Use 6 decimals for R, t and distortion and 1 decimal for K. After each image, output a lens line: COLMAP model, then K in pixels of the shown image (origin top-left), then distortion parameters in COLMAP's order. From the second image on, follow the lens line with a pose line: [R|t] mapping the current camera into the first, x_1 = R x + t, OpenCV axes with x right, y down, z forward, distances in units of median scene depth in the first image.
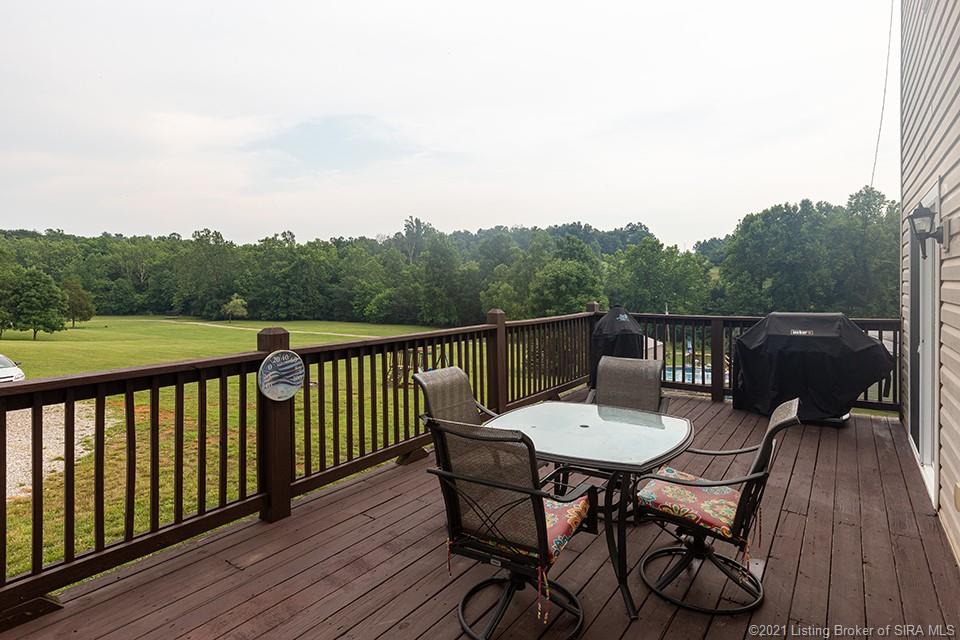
lens RADIAL K [[516.9, 0, 483.6], [0, 516.9, 288.8], [0, 0, 1]] dist [0.000883, -0.000590]
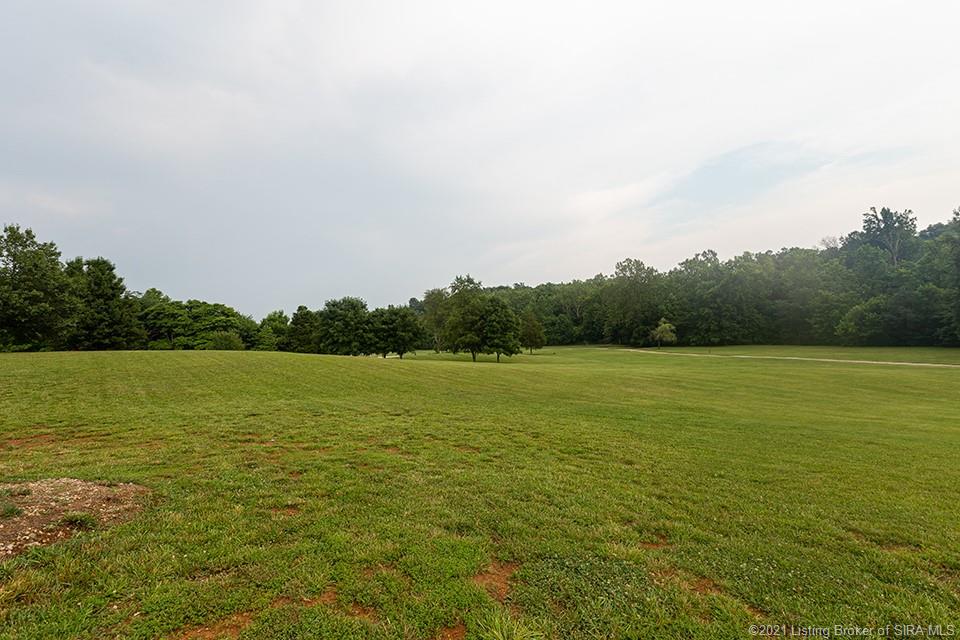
lens RADIAL K [[449.6, 0, 480.0], [0, 449.6, 320.0], [0, 0, 1]] dist [-0.000047, -0.000268]
pose [[0.699765, -0.065071, -0.711403, -3.296675], [0.057370, 0.997745, -0.034830, 0.581801], [0.712065, -0.016440, 0.701921, 4.614246]]
